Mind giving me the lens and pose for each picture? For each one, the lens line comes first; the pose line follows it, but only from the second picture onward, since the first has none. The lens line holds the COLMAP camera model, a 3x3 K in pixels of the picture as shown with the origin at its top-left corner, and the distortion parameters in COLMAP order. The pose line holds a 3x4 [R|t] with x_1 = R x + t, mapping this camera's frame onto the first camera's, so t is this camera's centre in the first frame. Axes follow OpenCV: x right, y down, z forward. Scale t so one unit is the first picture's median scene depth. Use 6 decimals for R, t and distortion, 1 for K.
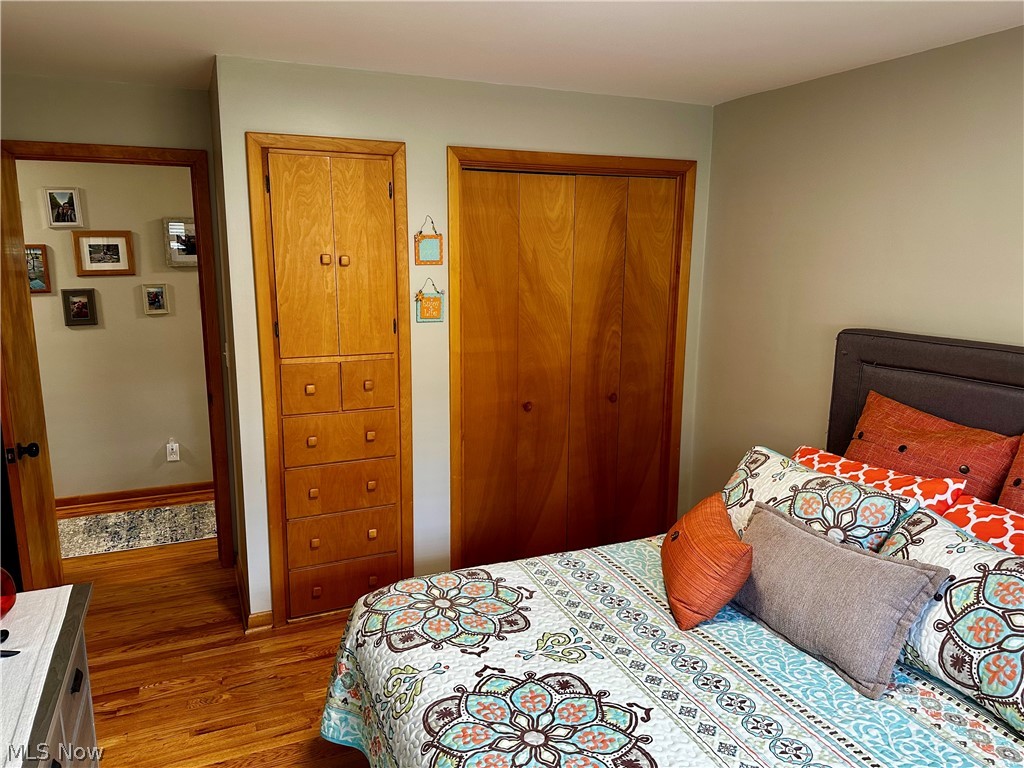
lens RADIAL K [[711.4, 0, 512.0], [0, 711.4, 384.0], [0, 0, 1]] dist [0.070038, -0.086369]
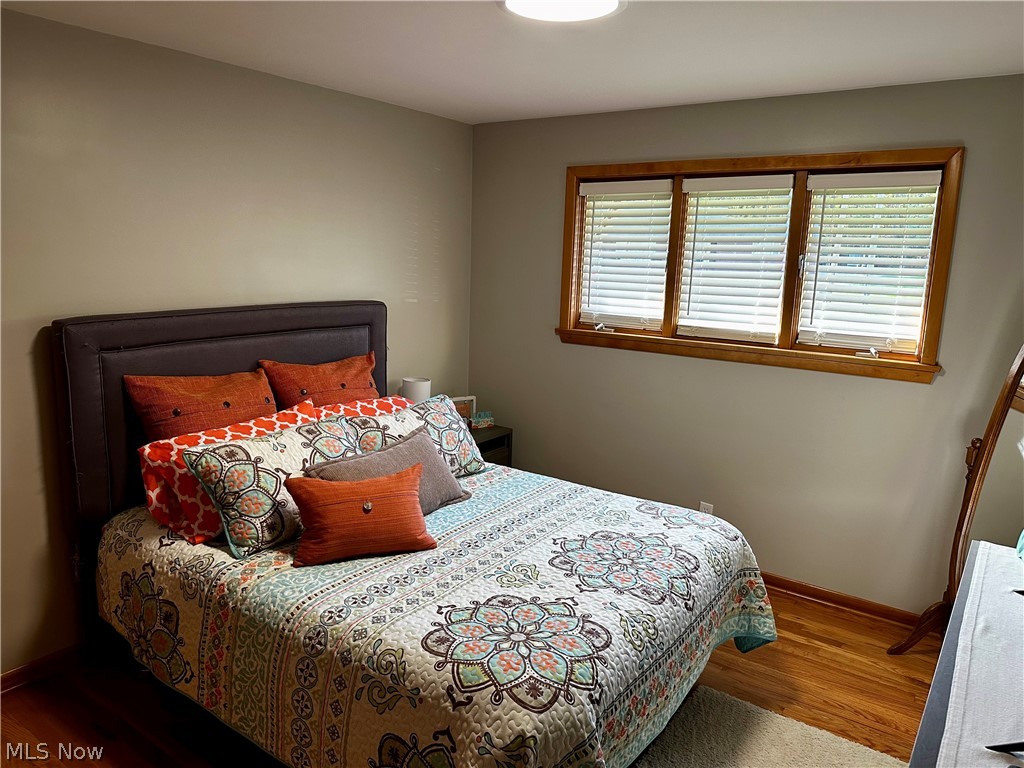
lens RADIAL K [[711.4, 0, 512.2], [0, 711.4, 386.5], [0, 0, 1]] dist [0.070038, -0.086369]
pose [[-0.511563, -0.184471, 0.839210, -0.836736], [0.130110, 0.948790, 0.287870, -0.267318], [-0.849338, 0.256453, -0.461364, 1.419610]]
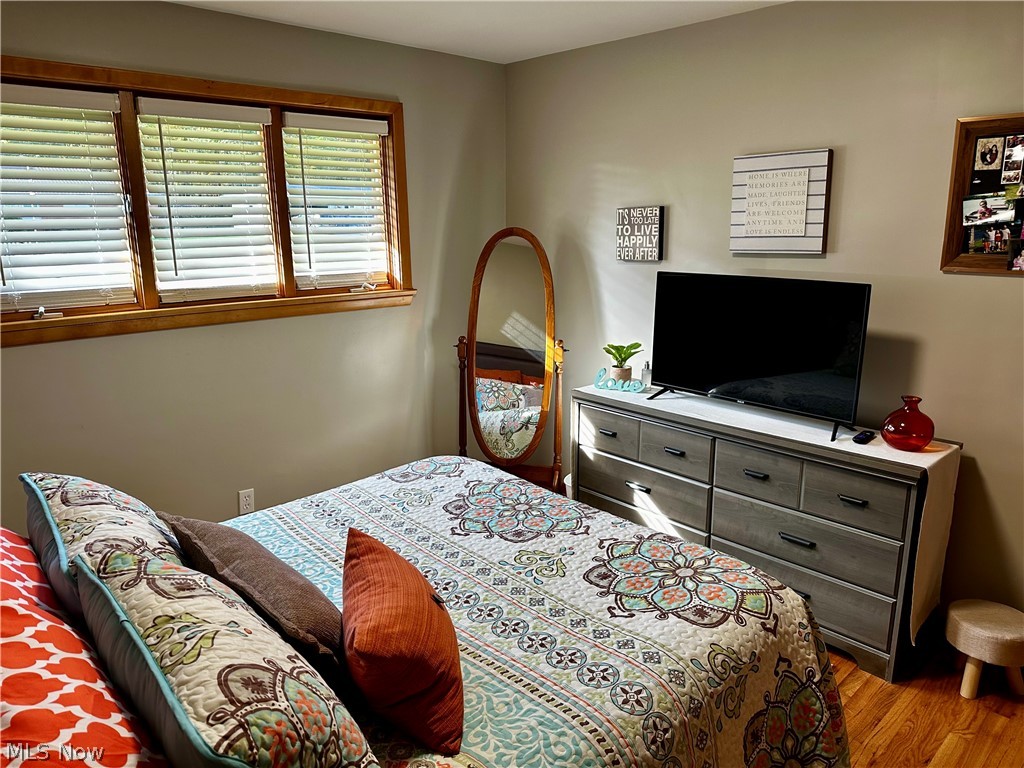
lens RADIAL K [[711.4, 0, 510.6], [0, 711.4, 376.8], [0, 0, 1]] dist [0.070038, -0.086369]
pose [[-0.941115, 0.073430, -0.330016, 0.417453], [-0.064774, 0.918884, 0.389174, -0.277146], [0.331824, 0.387634, -0.860019, 1.708204]]
